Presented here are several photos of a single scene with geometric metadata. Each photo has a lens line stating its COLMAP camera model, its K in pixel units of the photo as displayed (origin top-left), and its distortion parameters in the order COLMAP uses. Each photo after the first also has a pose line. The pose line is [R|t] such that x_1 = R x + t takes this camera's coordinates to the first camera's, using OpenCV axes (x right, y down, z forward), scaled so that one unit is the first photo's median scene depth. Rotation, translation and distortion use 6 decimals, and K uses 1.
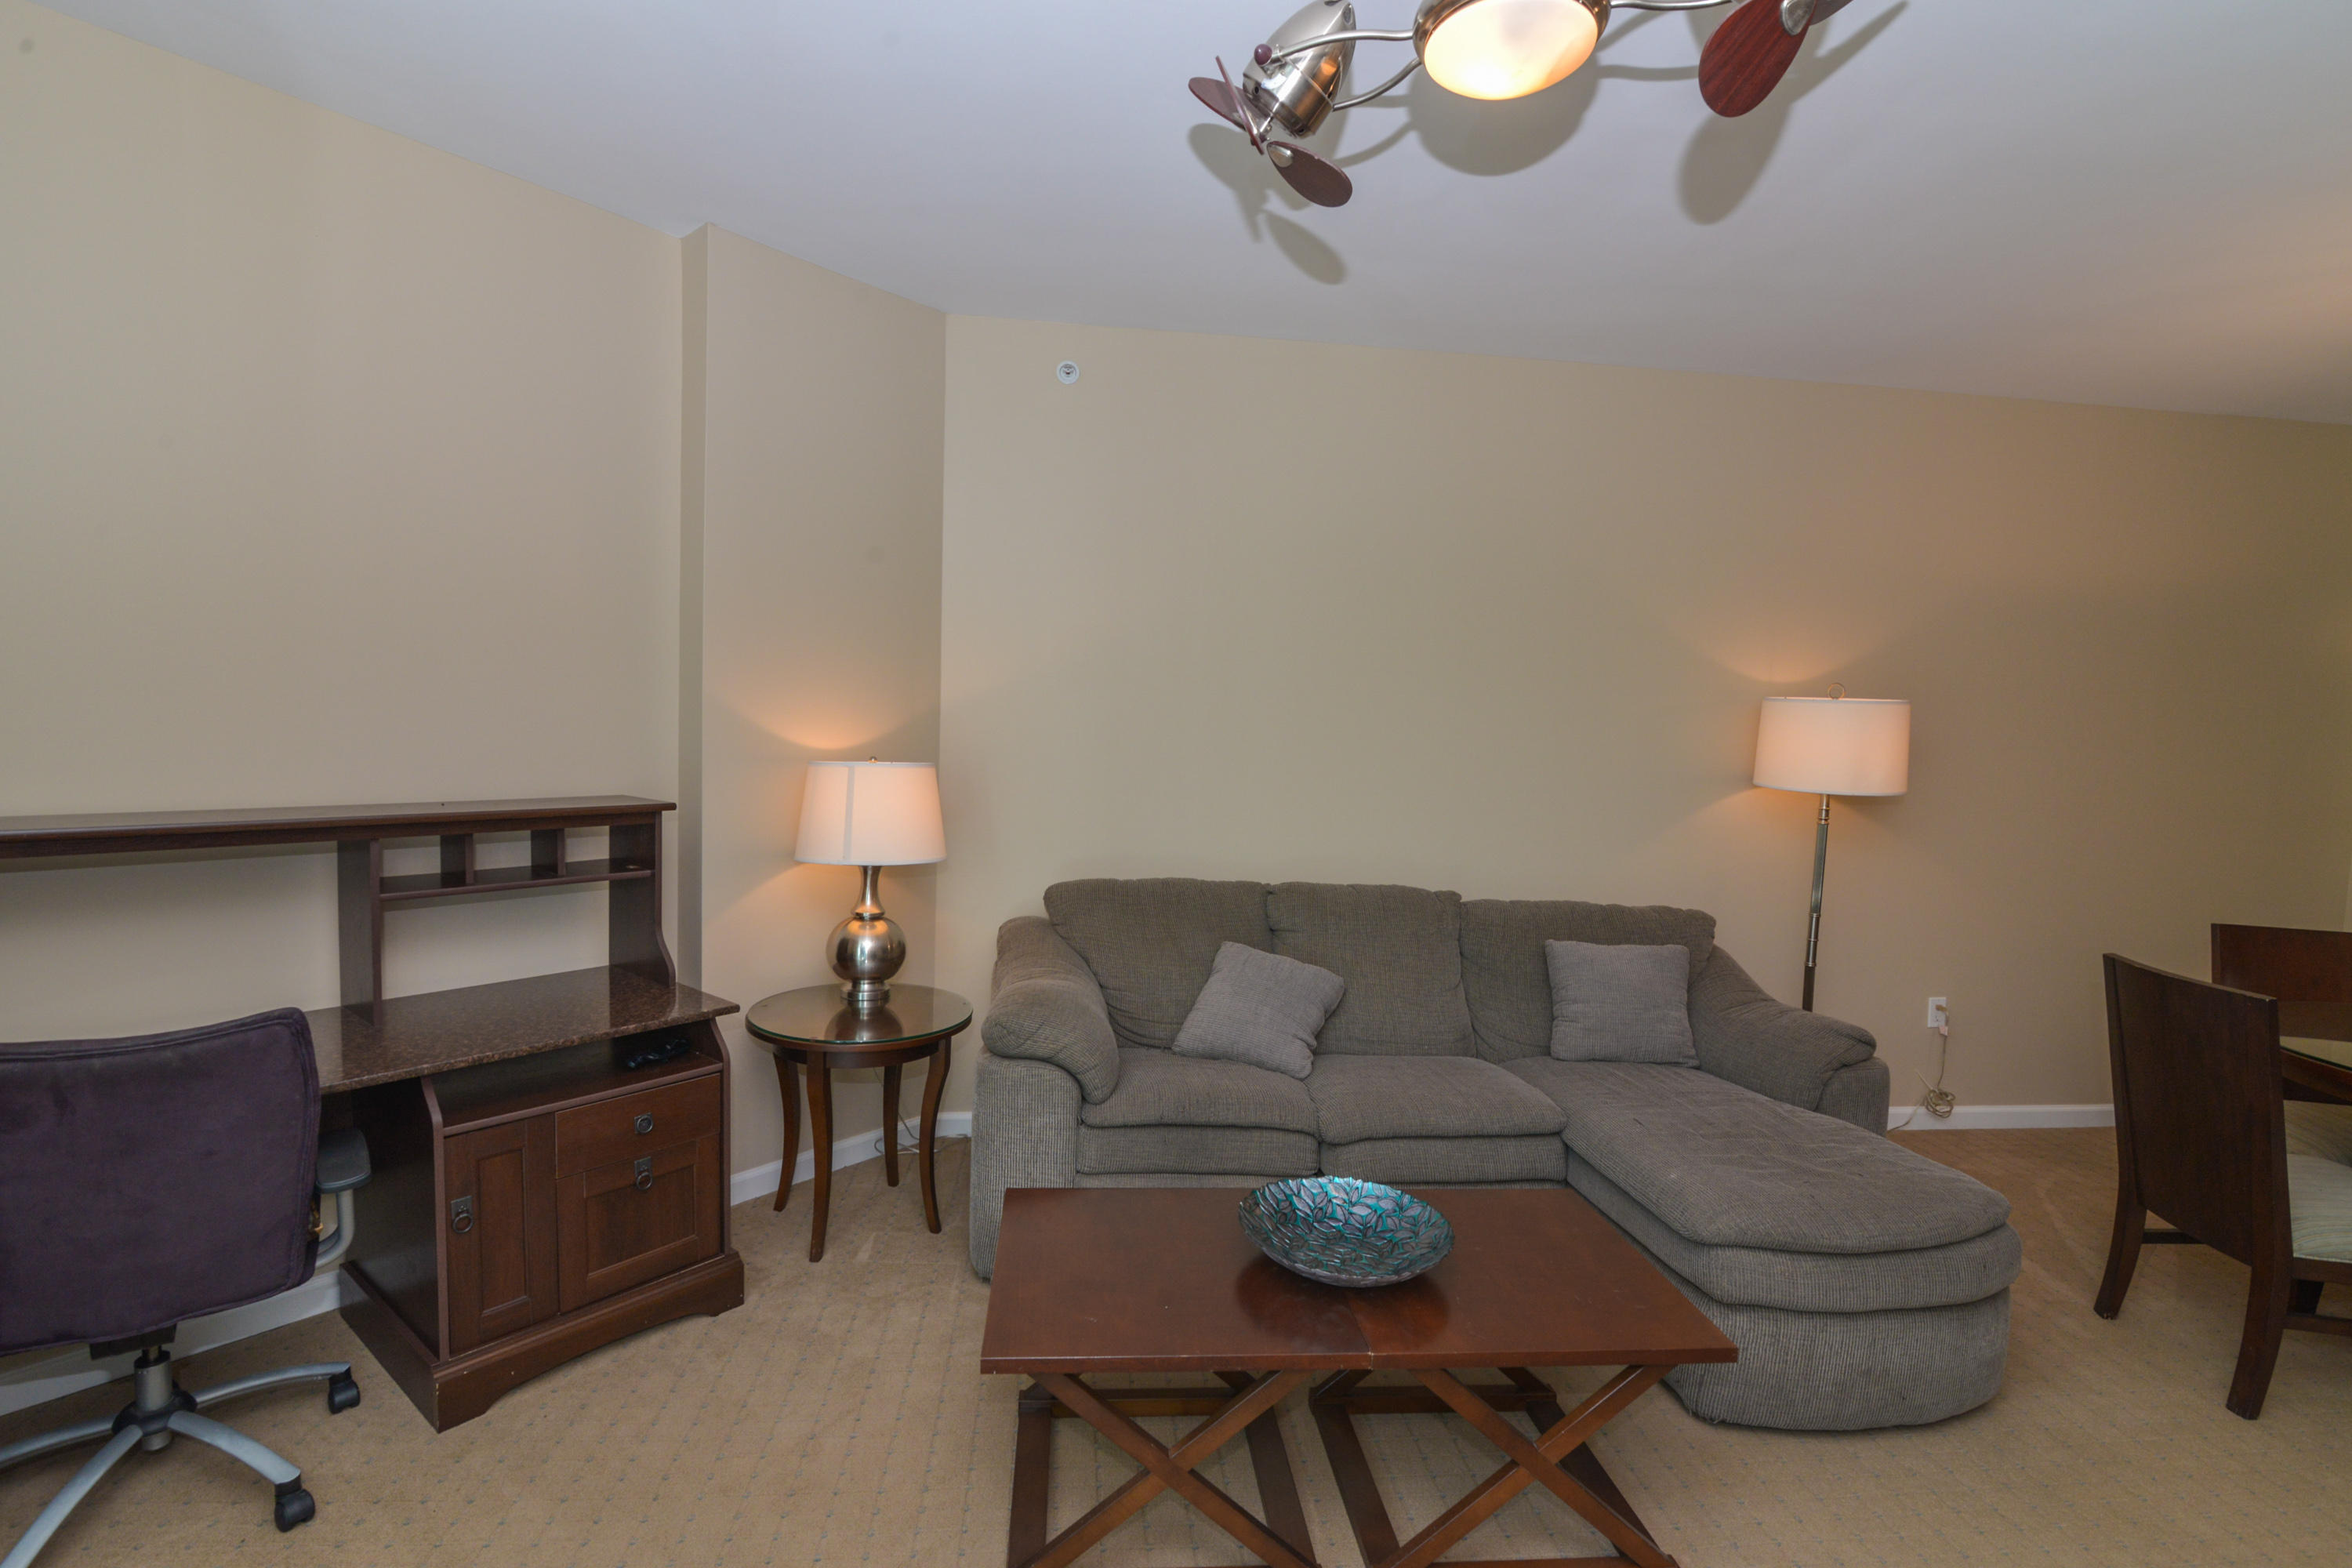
lens RADIAL K [[1079.8, 0, 1176.0], [0, 1079.8, 784.0], [0, 0, 1]] dist [-0.020062, 0.000791]
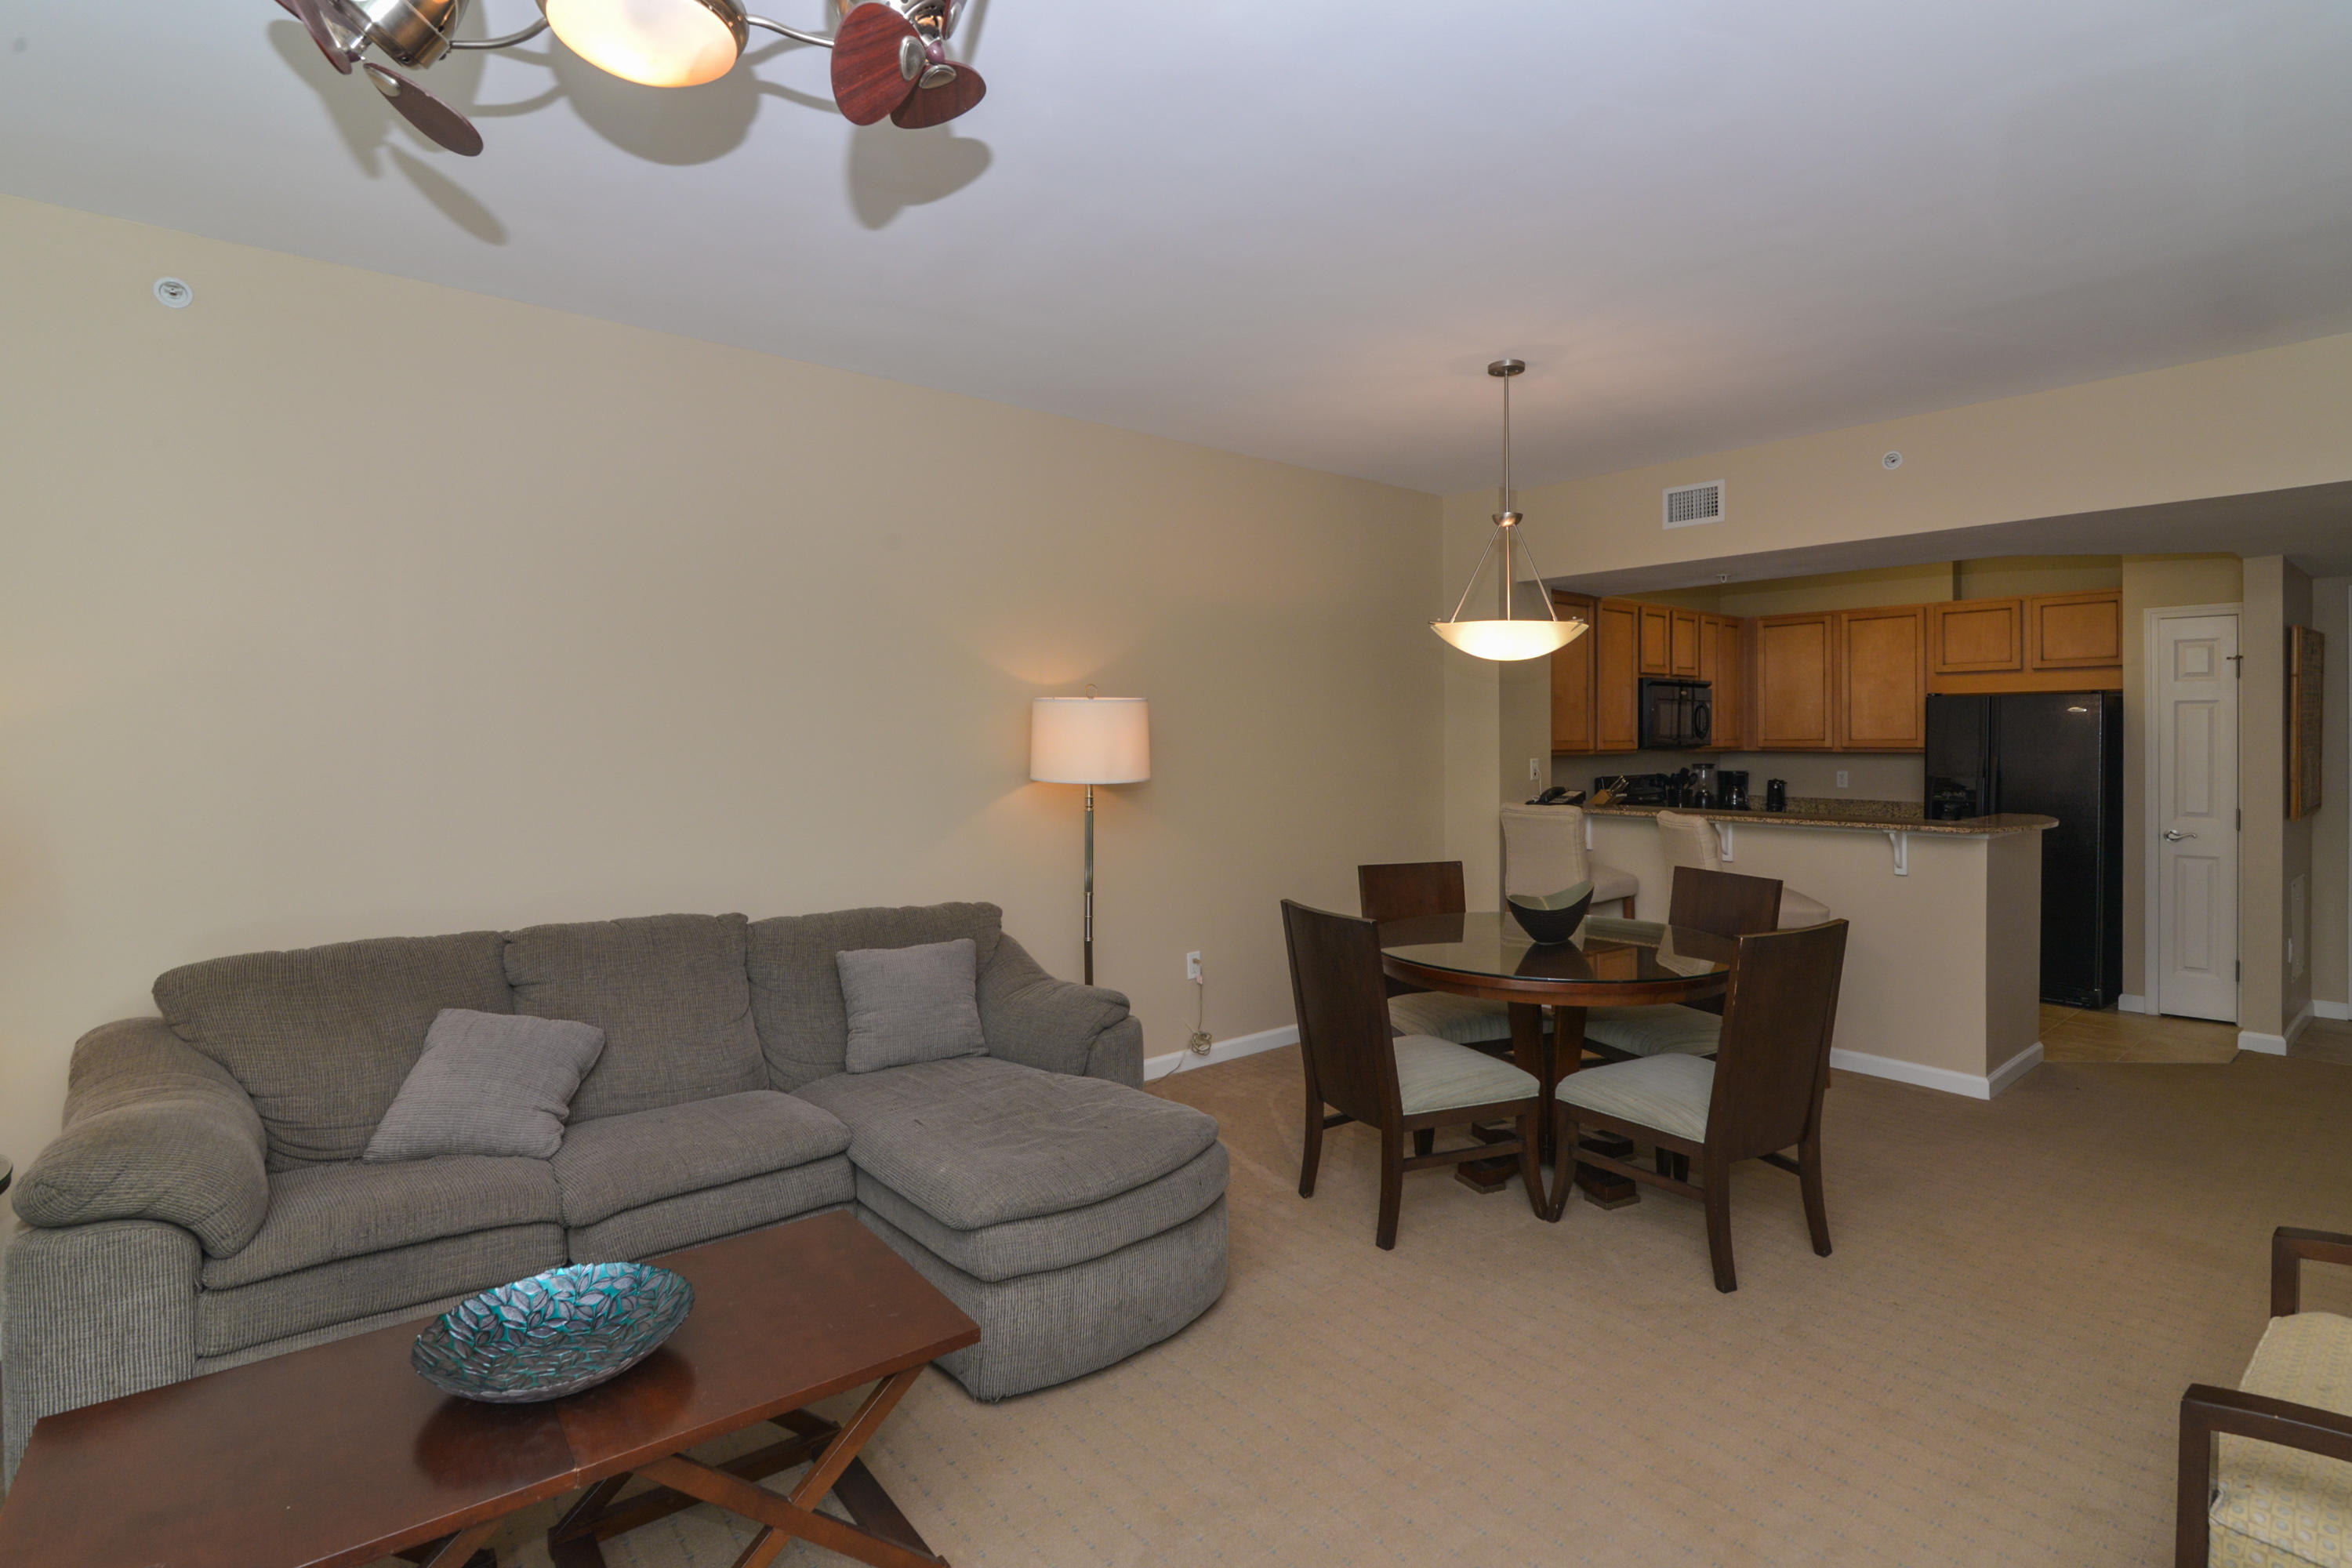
lens RADIAL K [[1112.6, 0, 1191.0], [0, 1112.6, 734.4], [0, 0, 1]] dist [-0.019369, 0.000723]
pose [[0.831112, -0.037791, 0.554819, 0.076152], [0.065224, 0.997427, -0.029766, -0.000524], [-0.552266, 0.060926, 0.831439, -0.026262]]
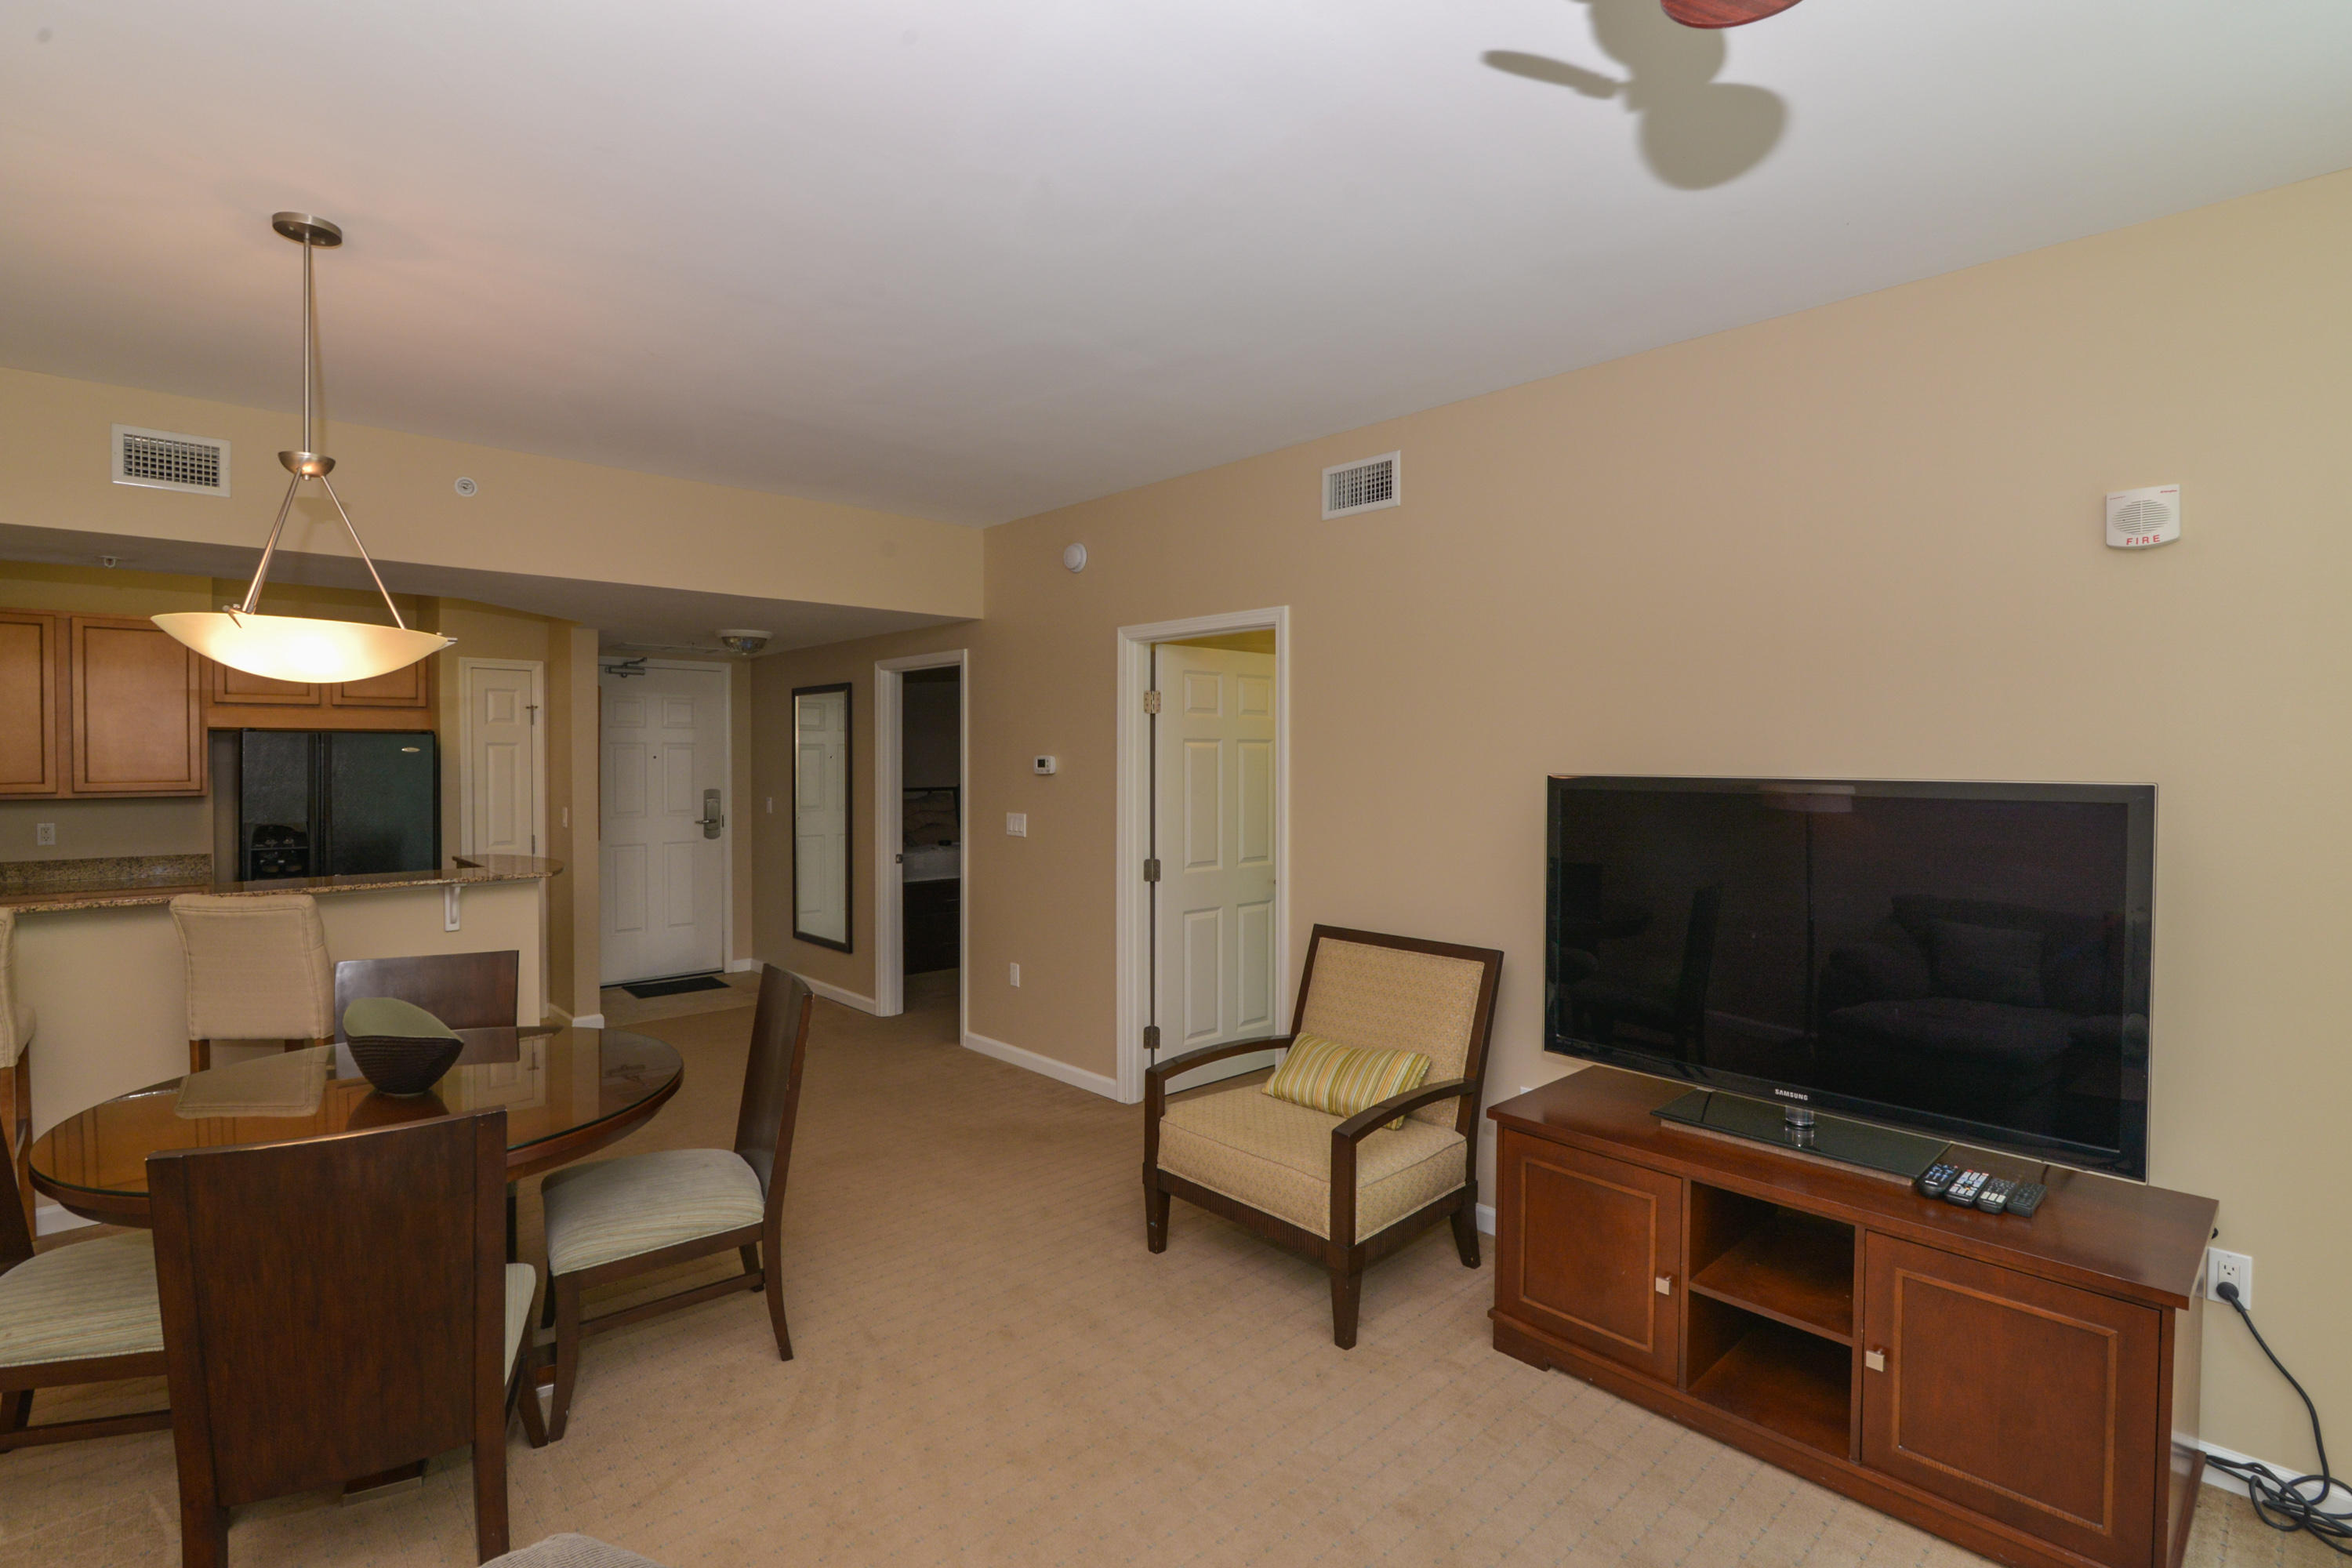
lens RADIAL K [[1092.6, 0, 1181.8], [0, 1092.6, 767.3], [0, 0, 1]] dist [-0.018973, -0.000062]
pose [[-0.601663, -0.045221, 0.797469, 0.062507], [0.025284, 0.996818, 0.075601, -0.092835], [-0.798350, 0.065650, -0.598605, 0.906633]]
